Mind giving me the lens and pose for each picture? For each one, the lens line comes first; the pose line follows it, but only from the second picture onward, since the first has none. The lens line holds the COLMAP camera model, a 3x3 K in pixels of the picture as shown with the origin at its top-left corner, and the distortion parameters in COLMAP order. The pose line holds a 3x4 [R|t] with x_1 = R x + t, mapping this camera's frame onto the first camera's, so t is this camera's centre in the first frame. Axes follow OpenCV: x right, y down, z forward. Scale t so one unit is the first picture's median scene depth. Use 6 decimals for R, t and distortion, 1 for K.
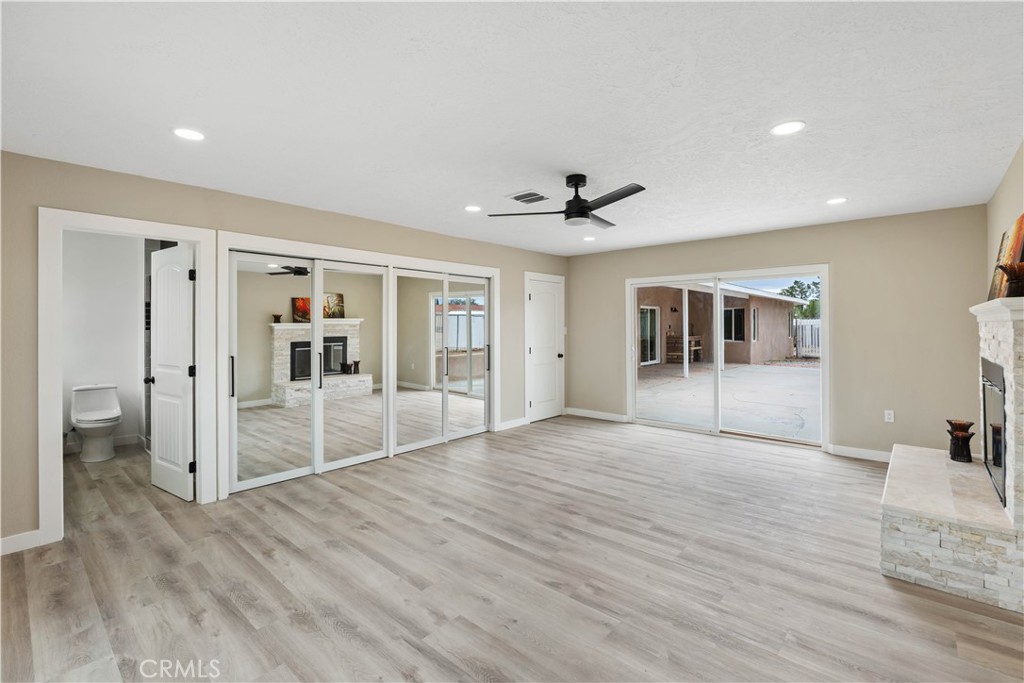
lens RADIAL K [[449.9, 0, 526.3], [0, 449.9, 328.0], [0, 0, 1]] dist [-0.000680, -0.000006]
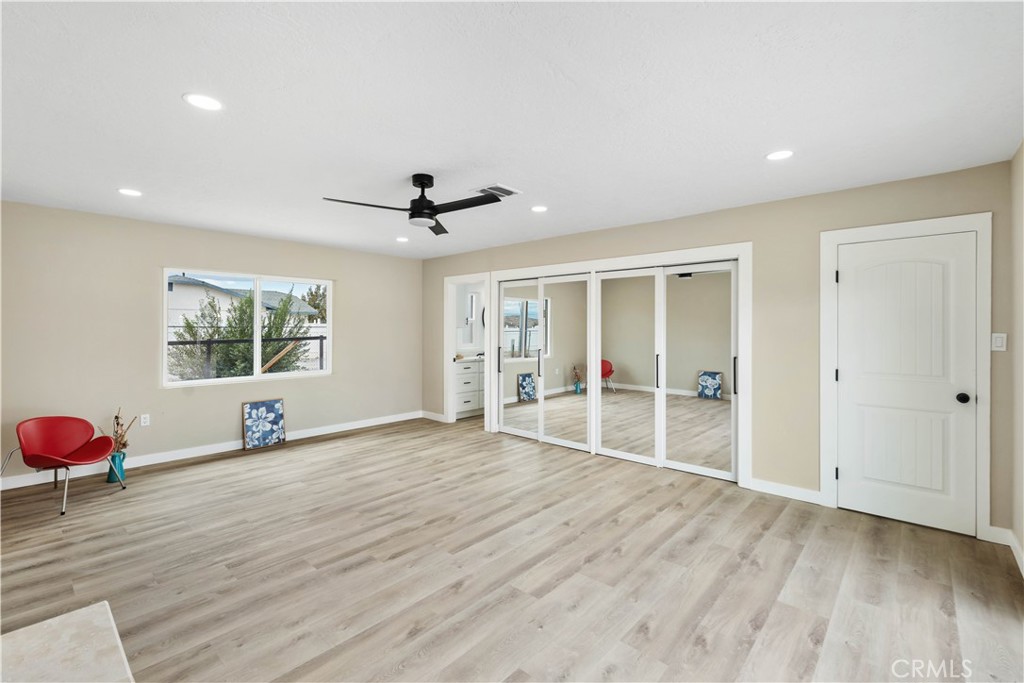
lens RADIAL K [[452.4, 0, 520.6], [0, 452.4, 338.1], [0, 0, 1]] dist [-0.003560, 0.000008]
pose [[-0.008390, 0.025439, -0.999641, 1.062482], [-0.007977, 0.999643, 0.025506, -0.012462], [0.999933, 0.008188, -0.008184, 1.191935]]
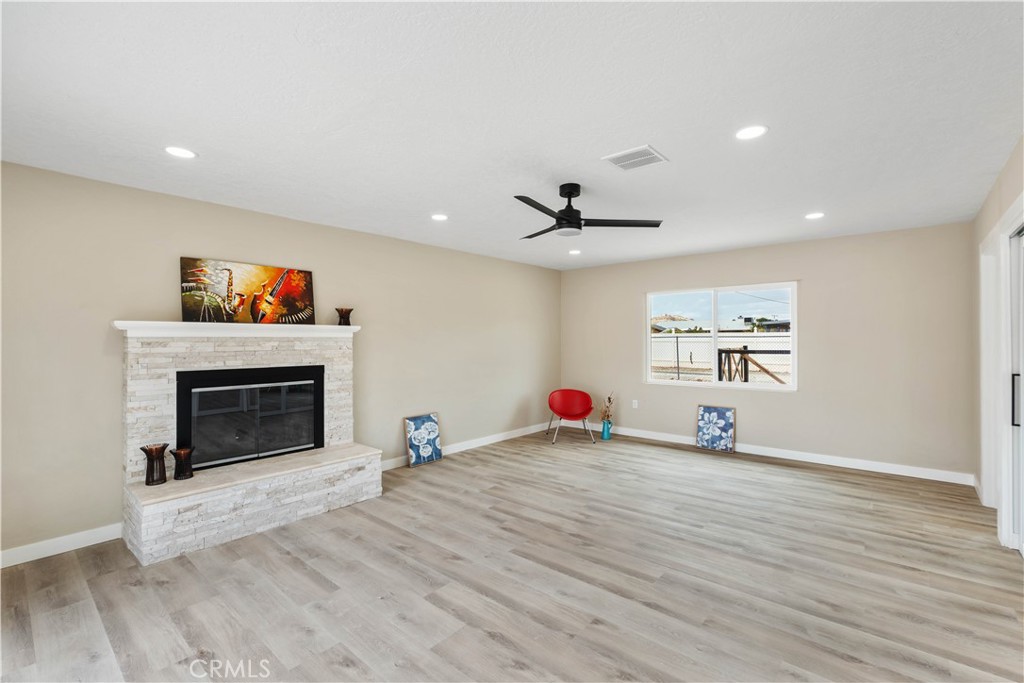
lens RADIAL K [[452.4, 0, 520.6], [0, 452.4, 338.1], [0, 0, 1]] dist [-0.003560, 0.000008]
pose [[-0.999942, 0.009181, -0.005687, 0.220916], [0.009167, 0.999955, 0.002388, -0.007979], [0.005709, 0.002335, -0.999981, 1.939692]]
